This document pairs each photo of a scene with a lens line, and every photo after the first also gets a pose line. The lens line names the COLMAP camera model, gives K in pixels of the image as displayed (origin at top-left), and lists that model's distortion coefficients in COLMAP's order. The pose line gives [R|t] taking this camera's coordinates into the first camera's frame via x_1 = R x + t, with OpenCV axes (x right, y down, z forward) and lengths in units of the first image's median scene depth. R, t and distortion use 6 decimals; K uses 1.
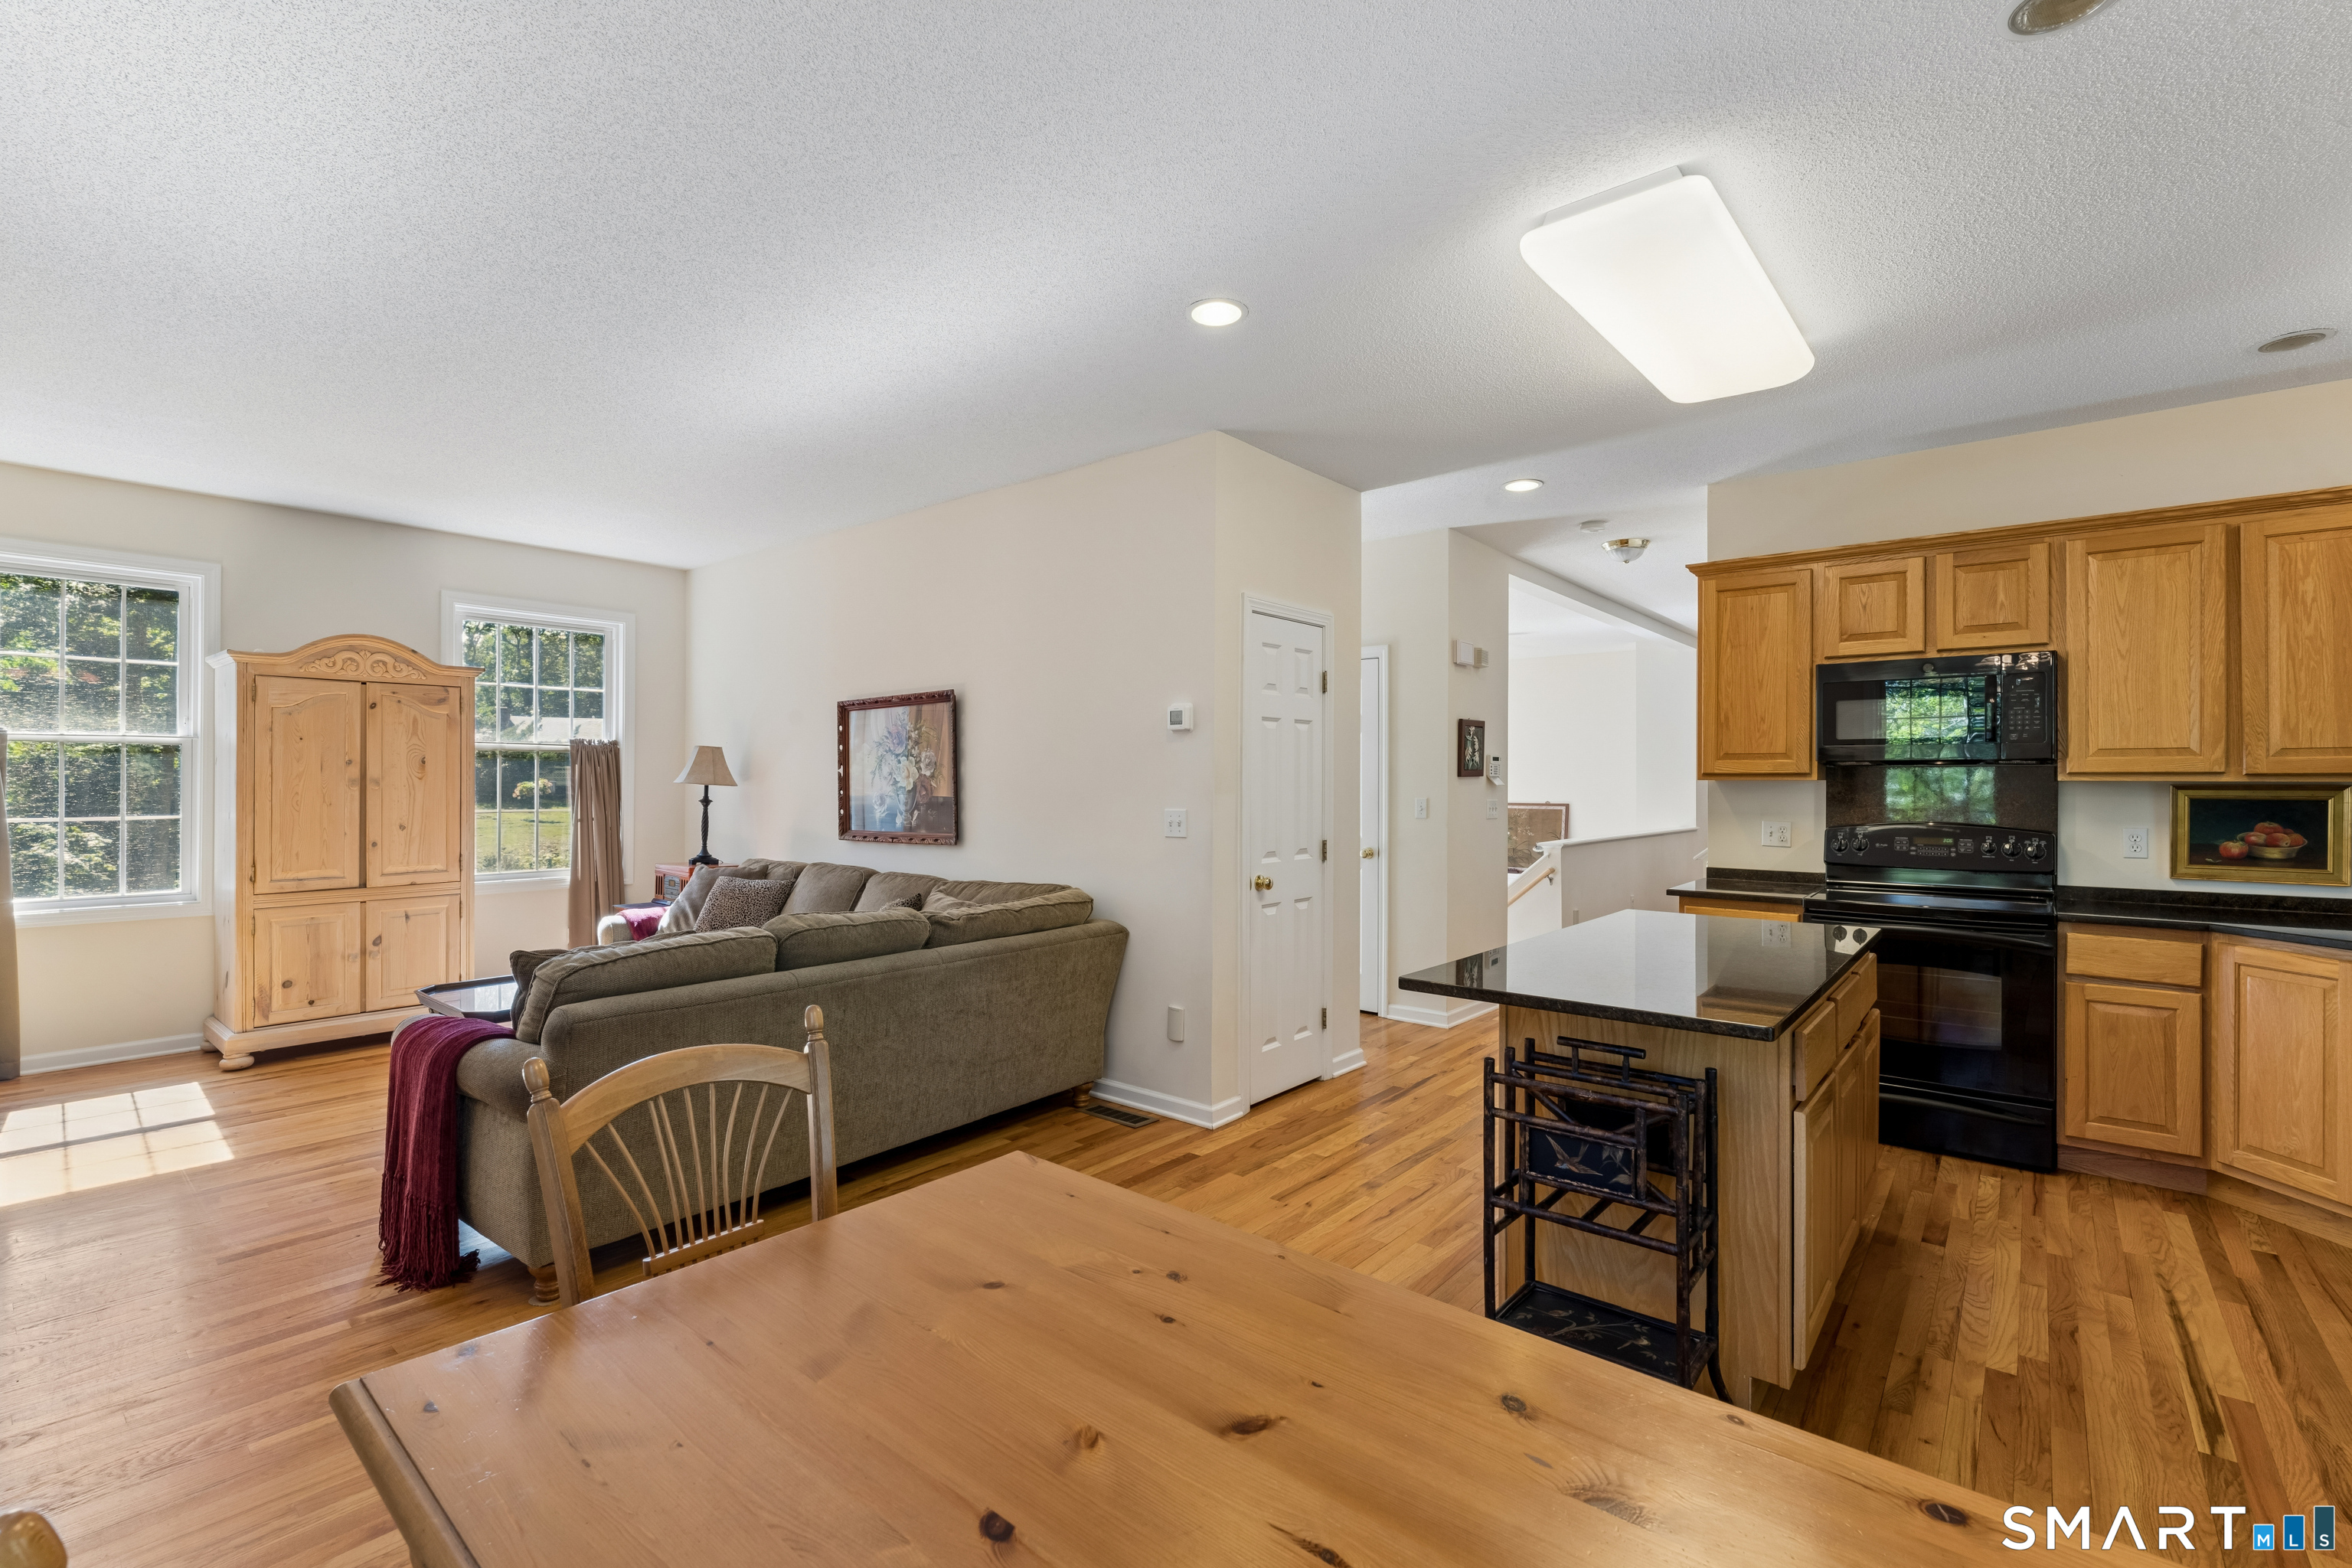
lens RADIAL K [[1014.3, 0, 1173.7], [0, 1014.3, 781.3], [0, 0, 1]] dist [0.003363, -0.000290]
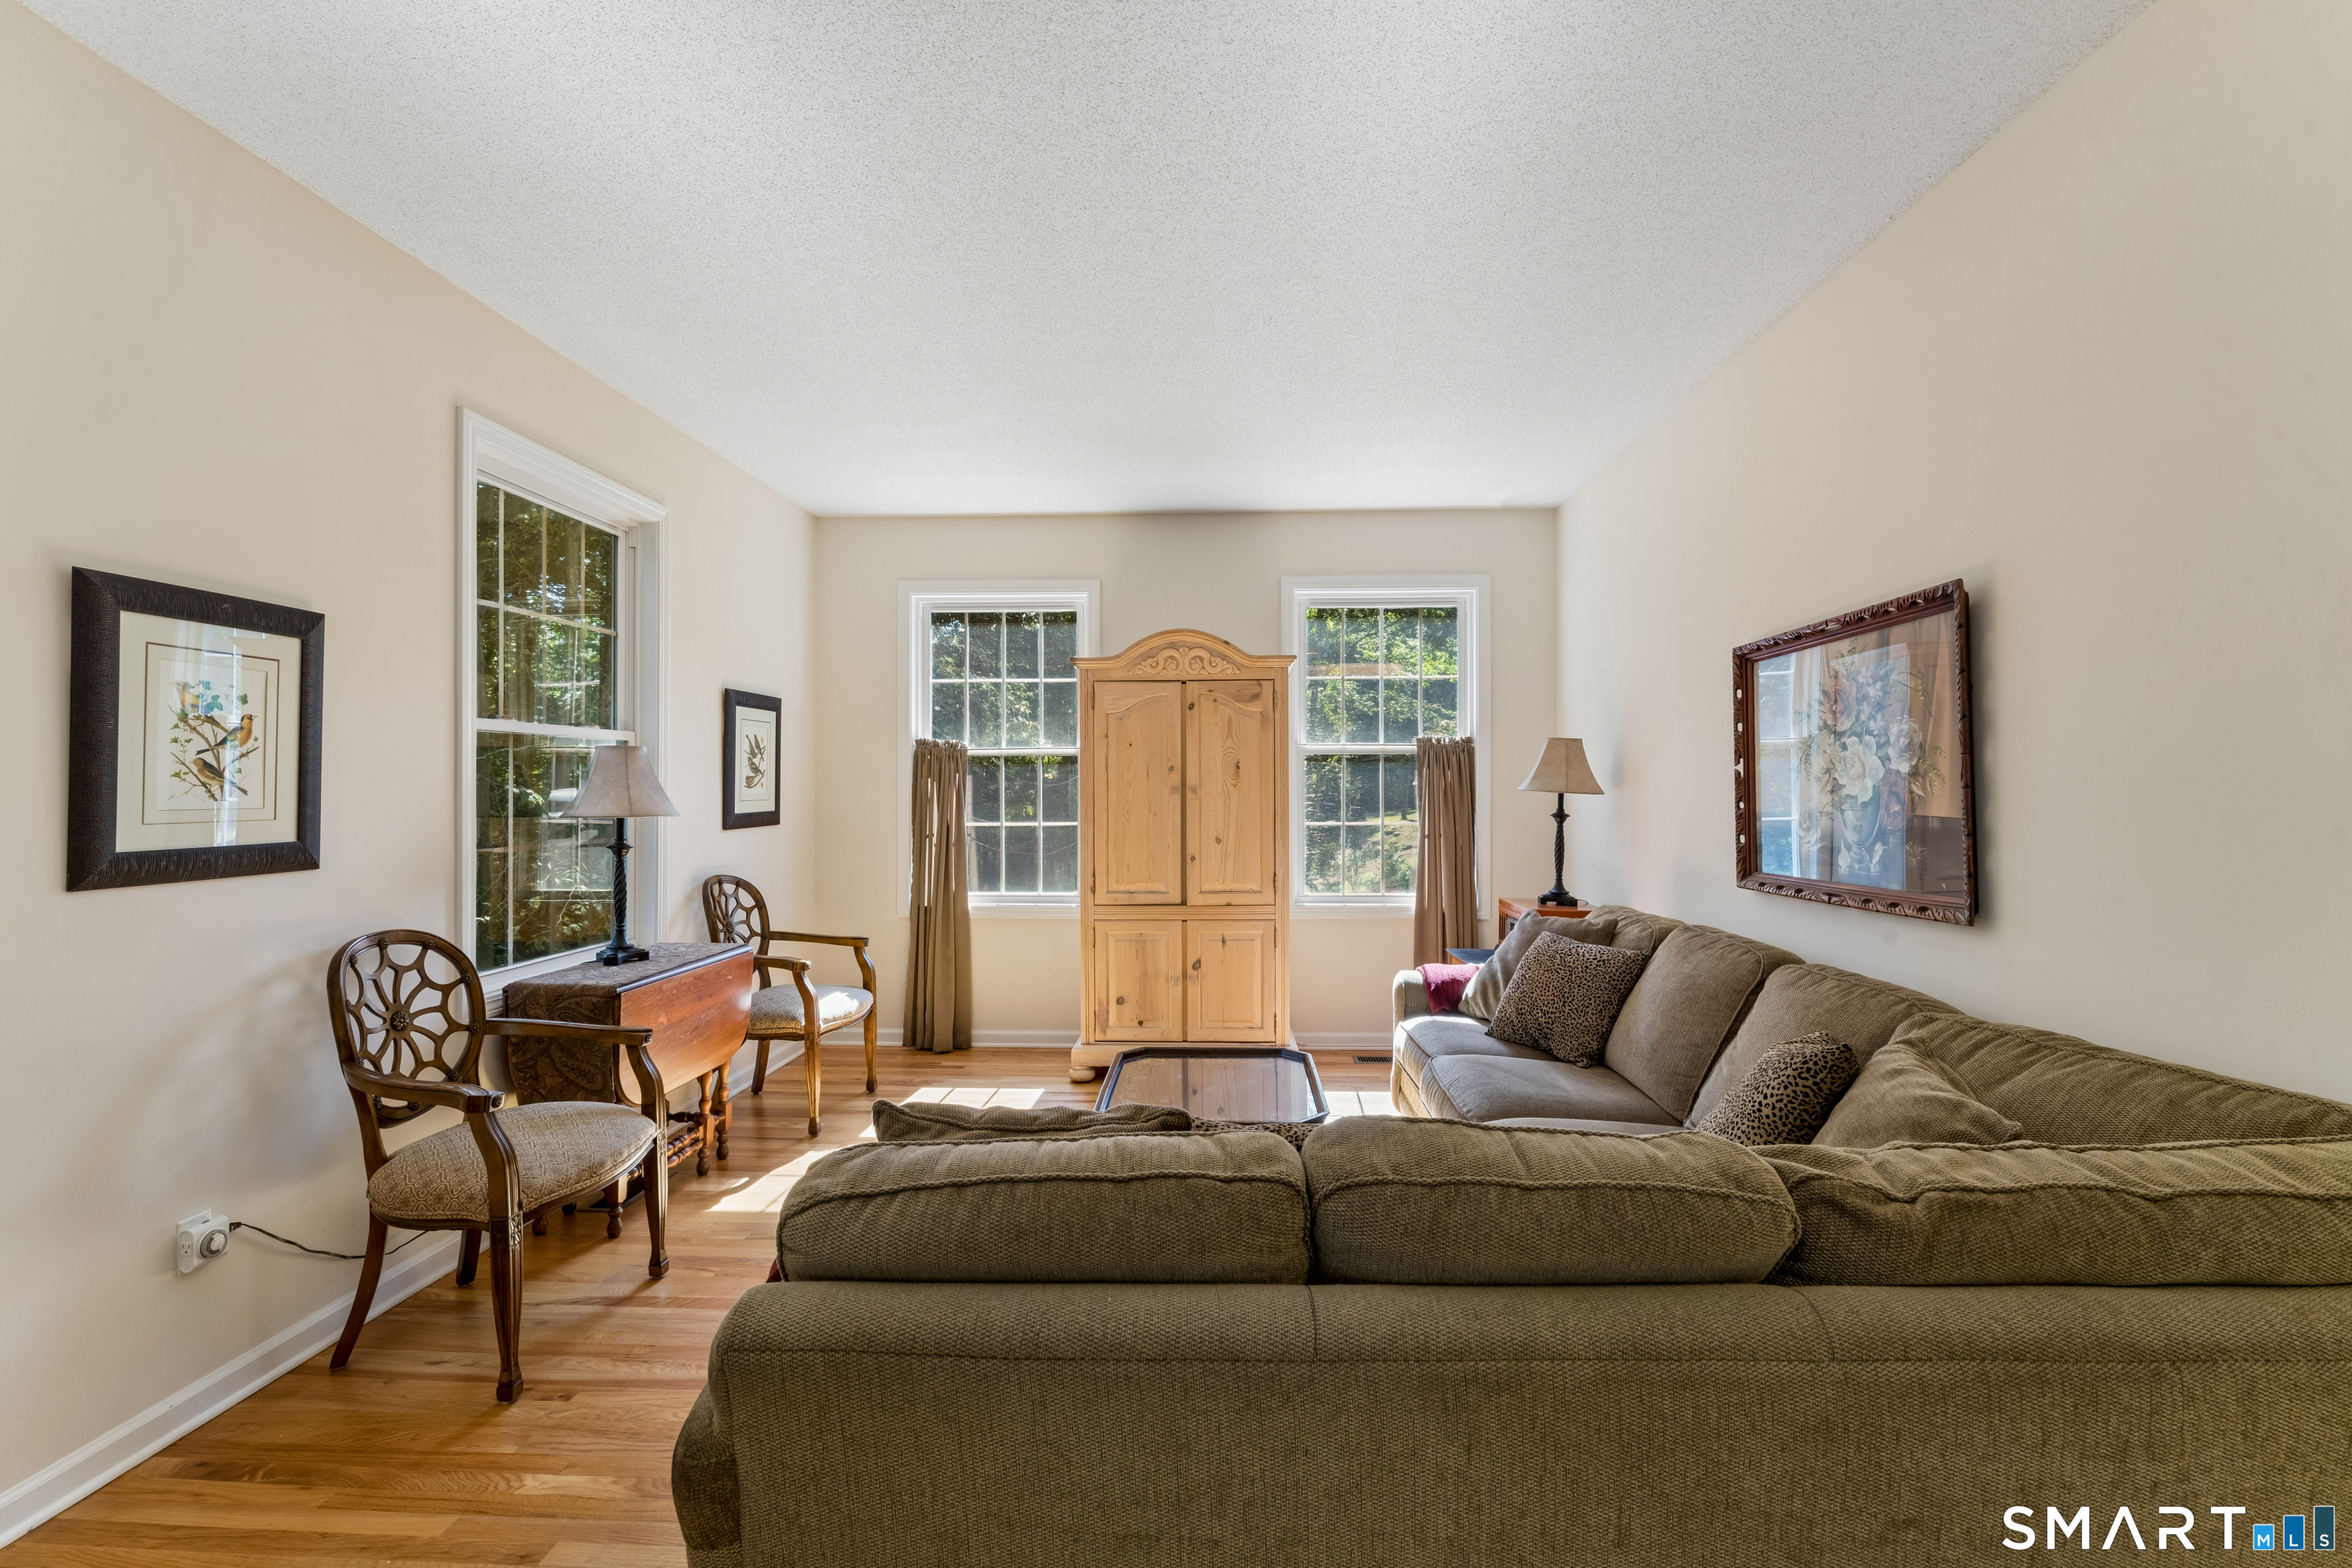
lens RADIAL K [[1014.3, 0, 1185.7], [0, 1014.3, 781.8], [0, 0, 1]] dist [0.003363, -0.000290]
pose [[0.604171, -0.009777, -0.796794, -0.063988], [0.004125, 0.999950, -0.009142, 0.001686], [0.796844, 0.002237, 0.604181, 0.434568]]
